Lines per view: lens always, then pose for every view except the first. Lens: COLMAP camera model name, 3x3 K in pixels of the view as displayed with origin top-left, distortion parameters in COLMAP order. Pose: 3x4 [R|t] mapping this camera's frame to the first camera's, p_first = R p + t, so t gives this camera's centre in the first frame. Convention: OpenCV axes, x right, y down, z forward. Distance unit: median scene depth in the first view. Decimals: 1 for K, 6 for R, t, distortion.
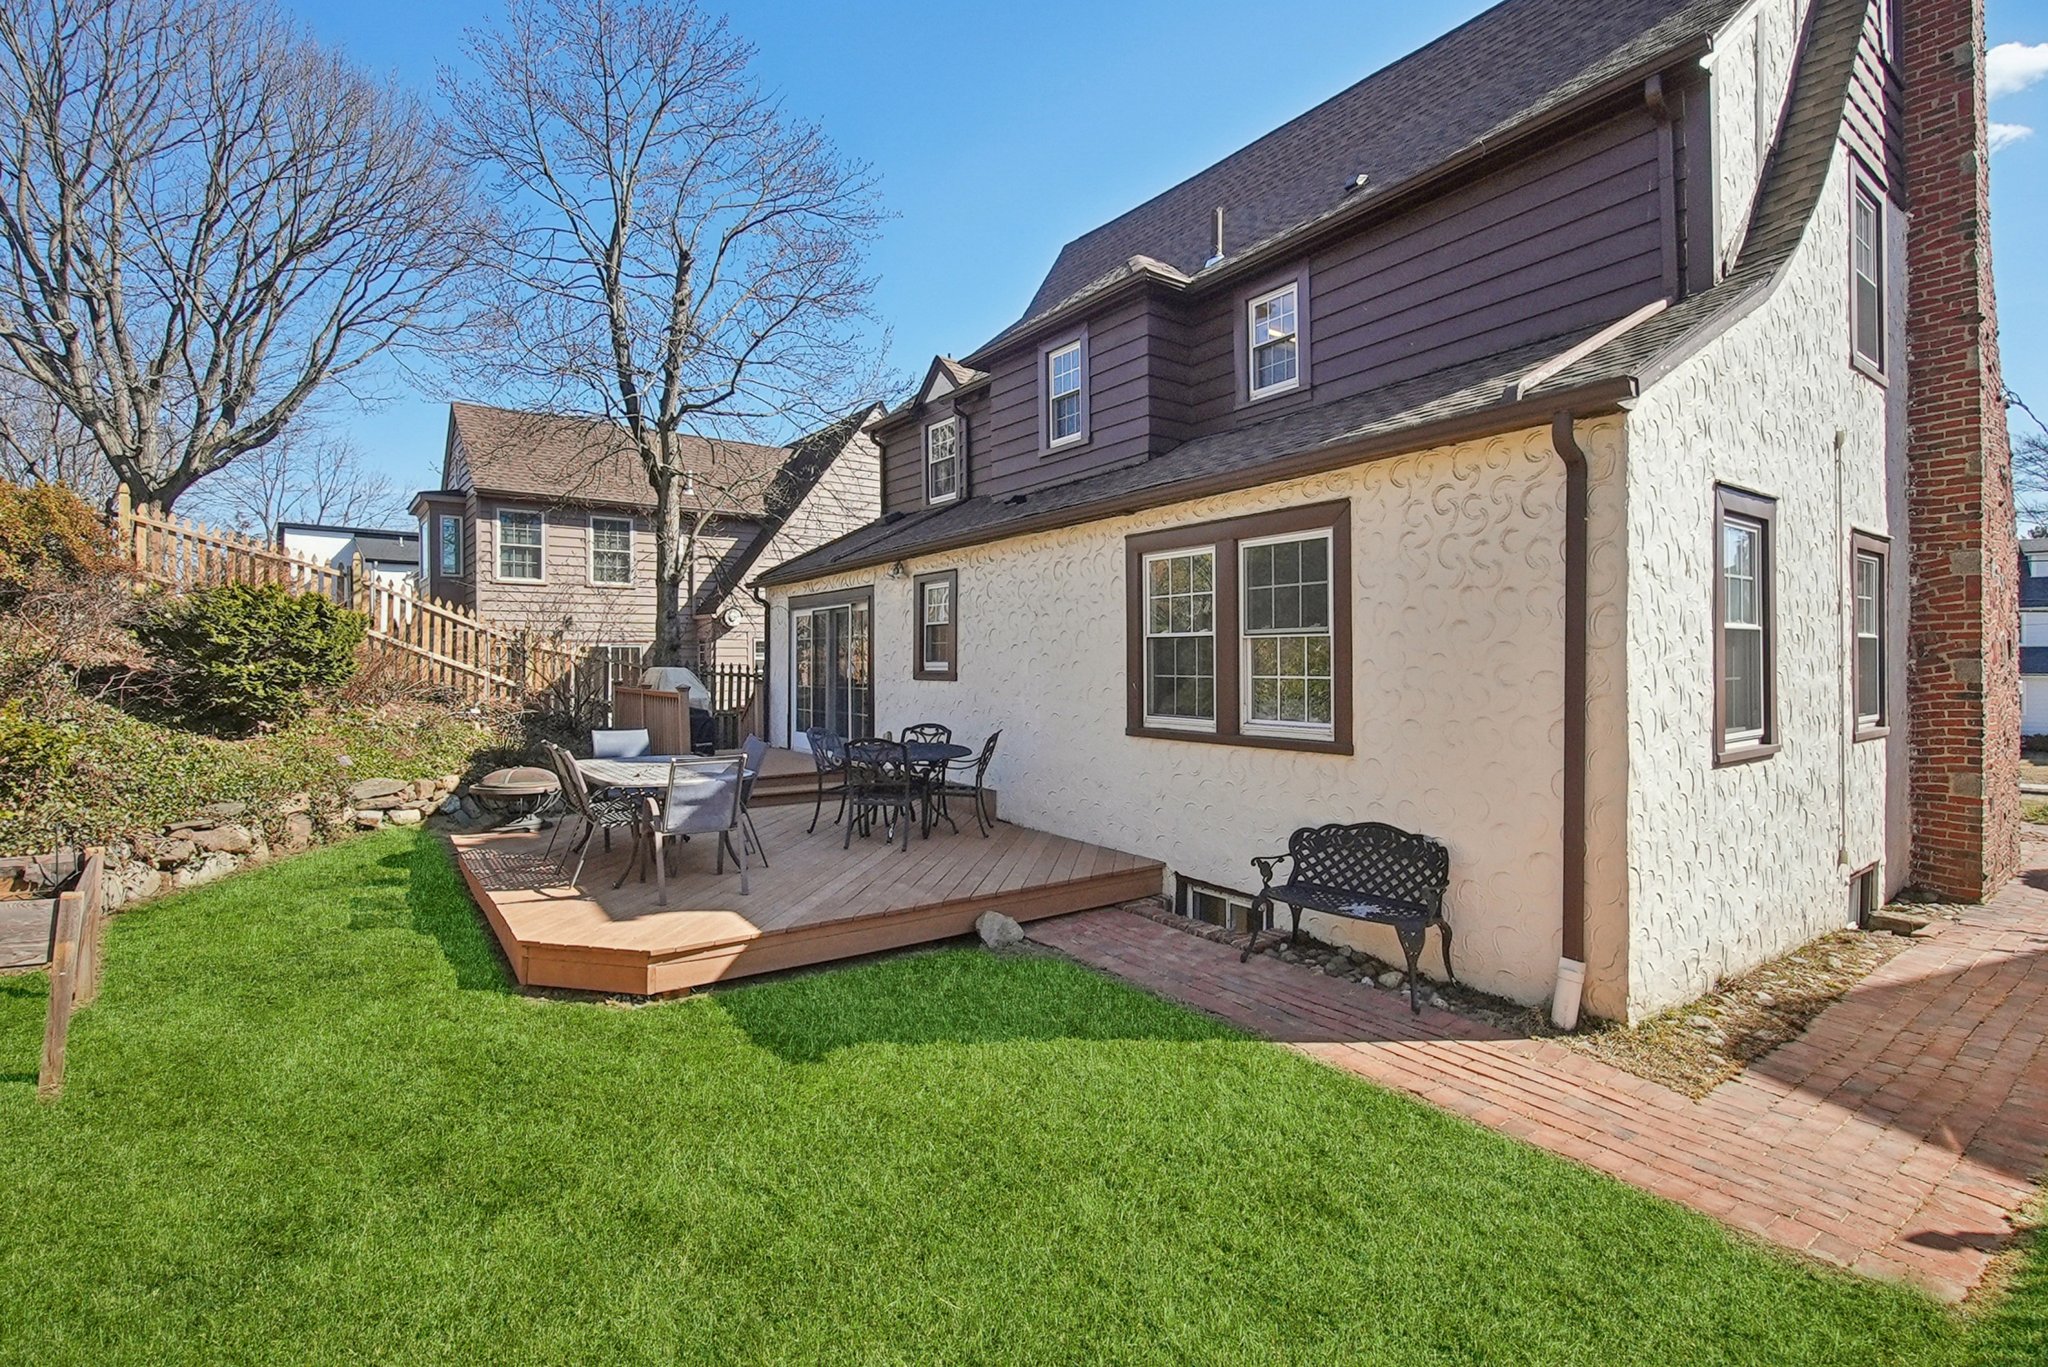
lens RADIAL K [[926.7, 0, 1017.6], [0, 926.7, 667.8], [0, 0, 1]] dist [-0.006950, -0.001315]
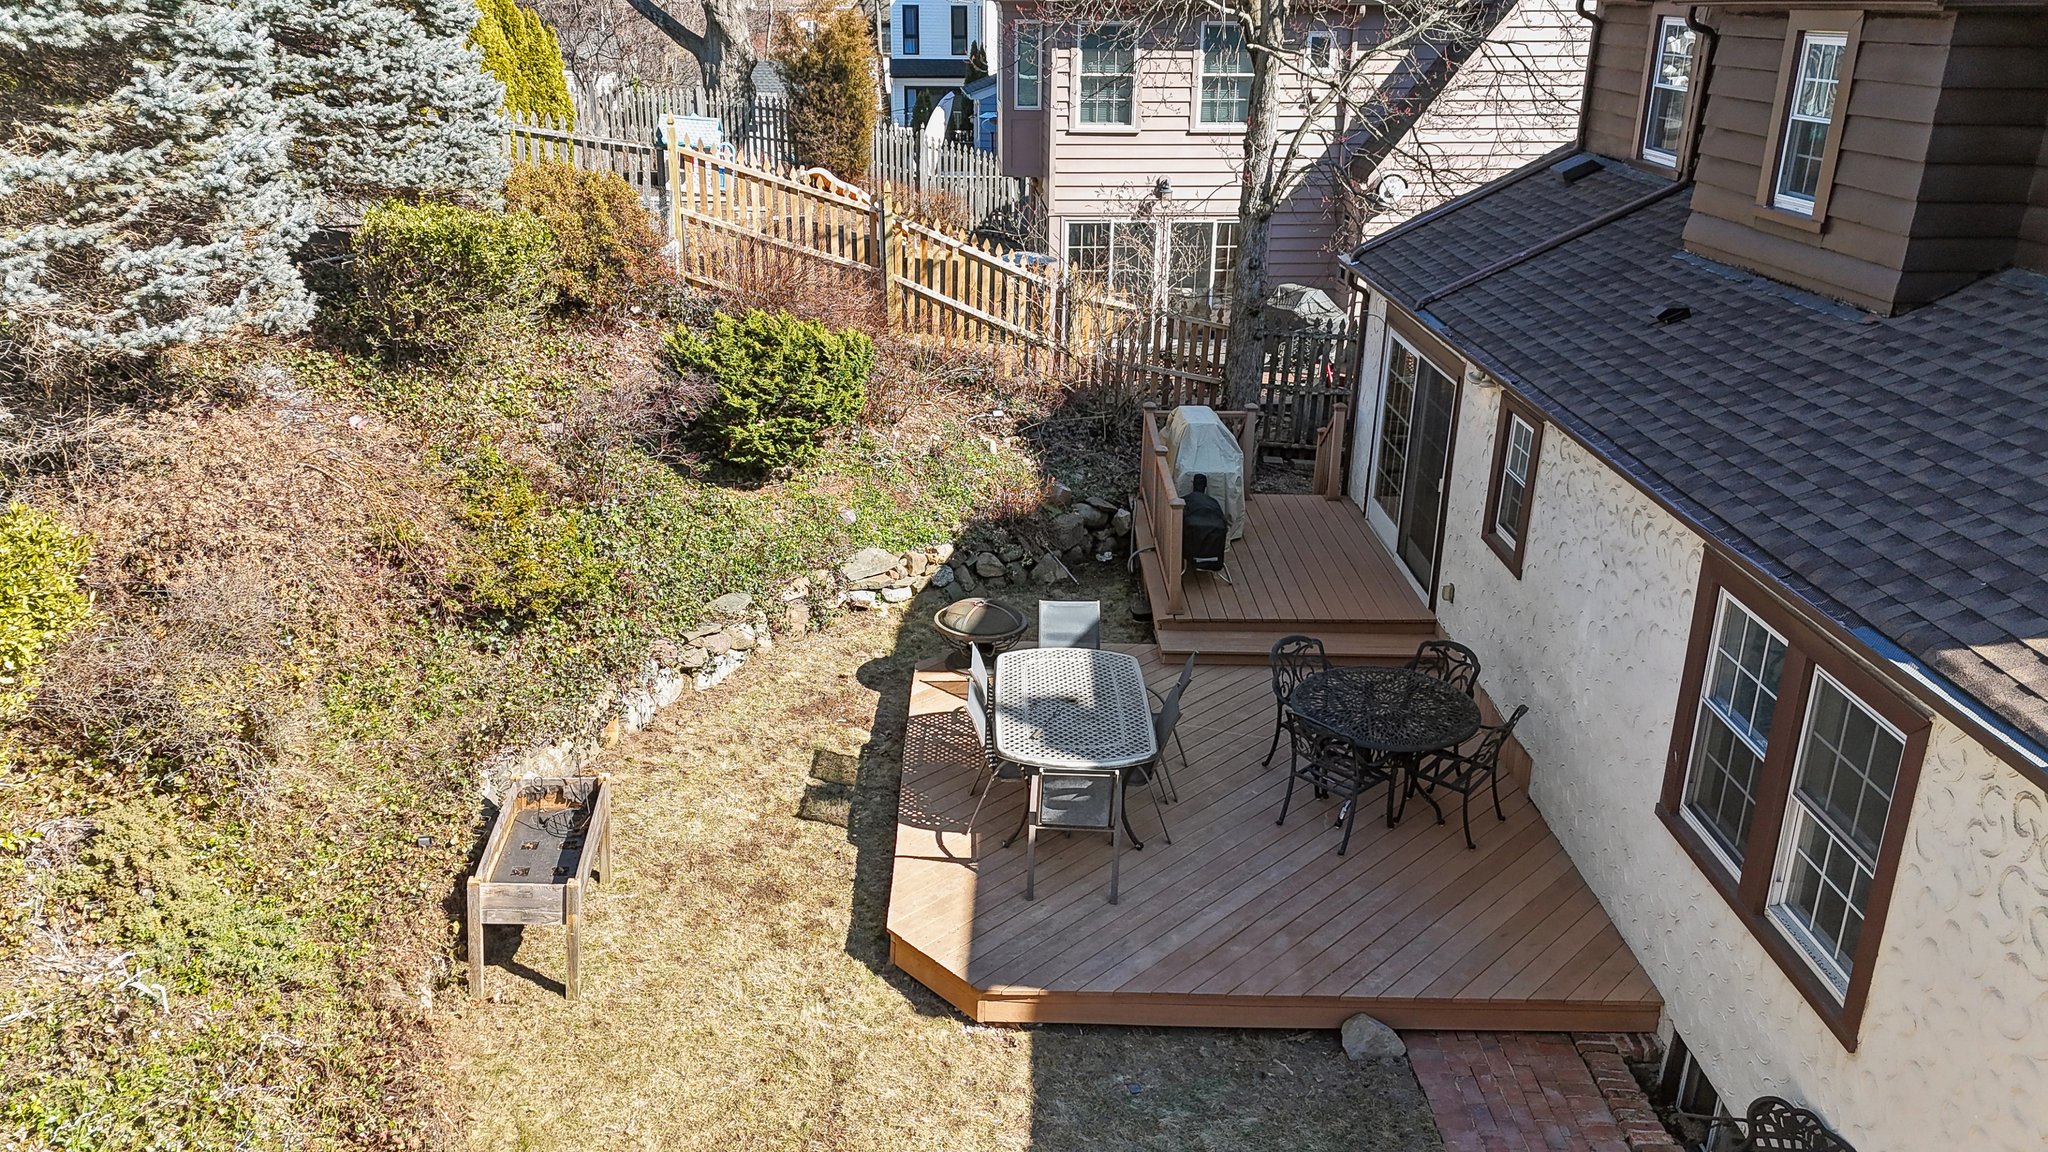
lens RADIAL K [[1506.2, 0, 1029.1], [0, 1506.2, 588.2], [0, 0, 1]] dist [0.102152, -0.001163]
pose [[0.819579, 0.222228, -0.528115, 0.239448], [-0.019378, 0.931944, 0.362084, -0.388514], [0.572638, -0.286522, 0.768108, -0.083086]]
